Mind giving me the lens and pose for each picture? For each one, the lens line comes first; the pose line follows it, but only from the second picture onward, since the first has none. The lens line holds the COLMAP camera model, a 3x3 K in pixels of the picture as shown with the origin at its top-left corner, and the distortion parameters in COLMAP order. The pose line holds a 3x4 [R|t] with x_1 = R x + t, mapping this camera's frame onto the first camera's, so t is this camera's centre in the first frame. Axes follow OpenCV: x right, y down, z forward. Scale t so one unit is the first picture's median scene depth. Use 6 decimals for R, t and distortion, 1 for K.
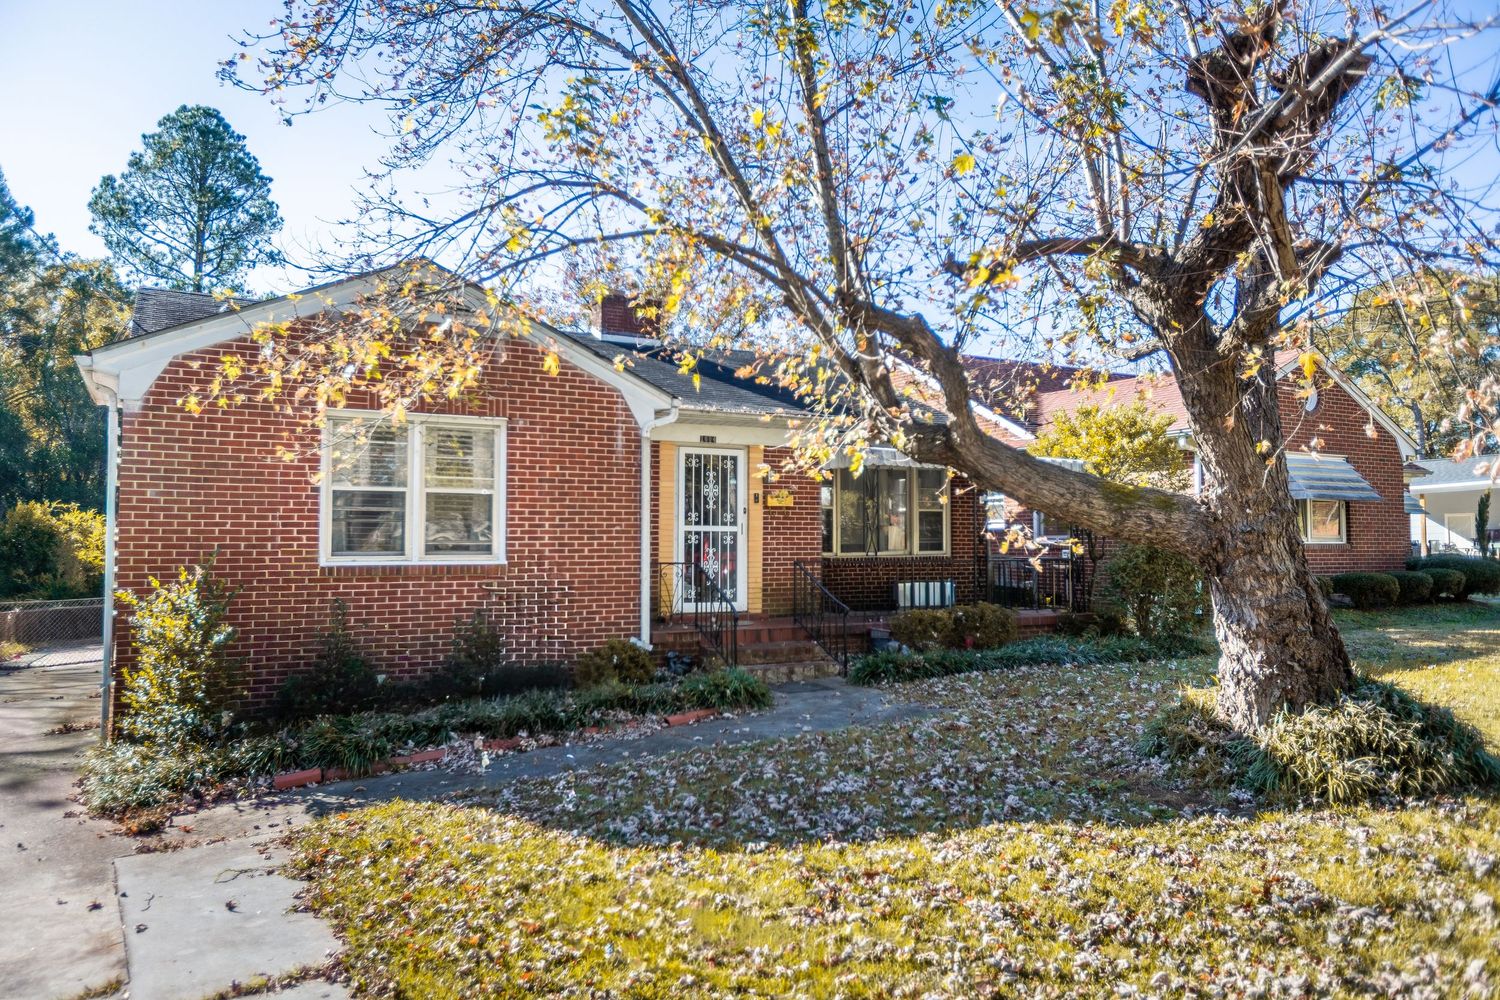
lens RADIAL K [[1045.4, 0, 752.8], [0, 1045.4, 496.0], [0, 0, 1]] dist [-0.007581, -0.002152]
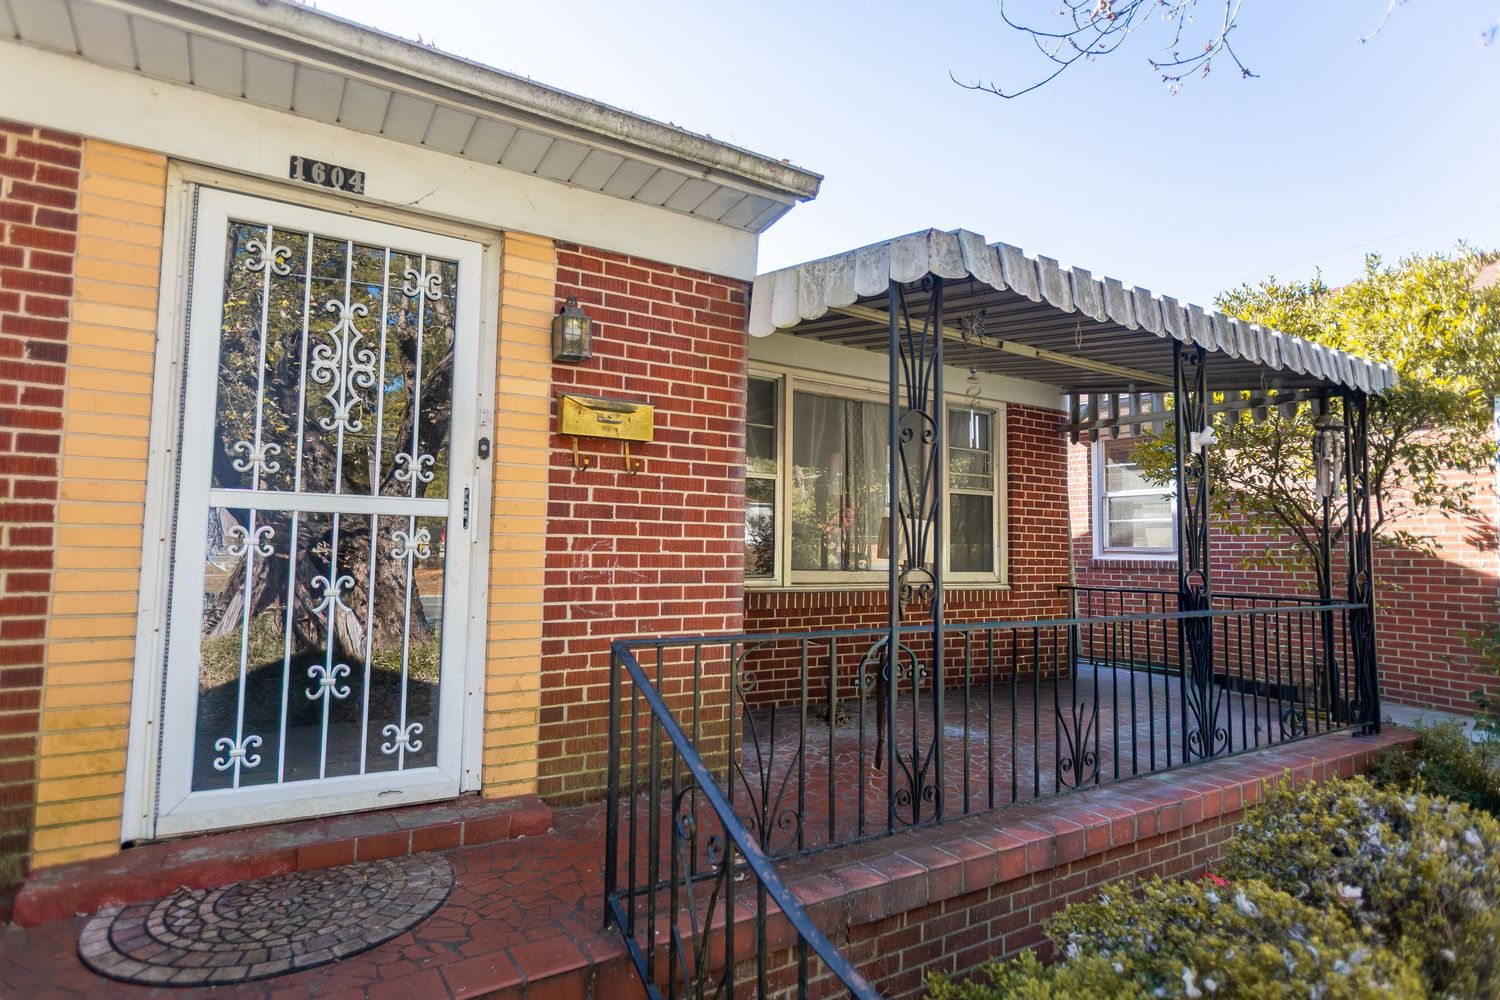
lens RADIAL K [[818.7, 0, 748.5], [0, 818.7, 494.1], [0, 0, 1]] dist [0.000242, 0.000016]
pose [[0.998667, 0.017396, 0.048593, 0.014811], [-0.016683, 0.999748, -0.015036, 0.007755], [-0.048843, 0.014205, 0.998705, 0.201194]]
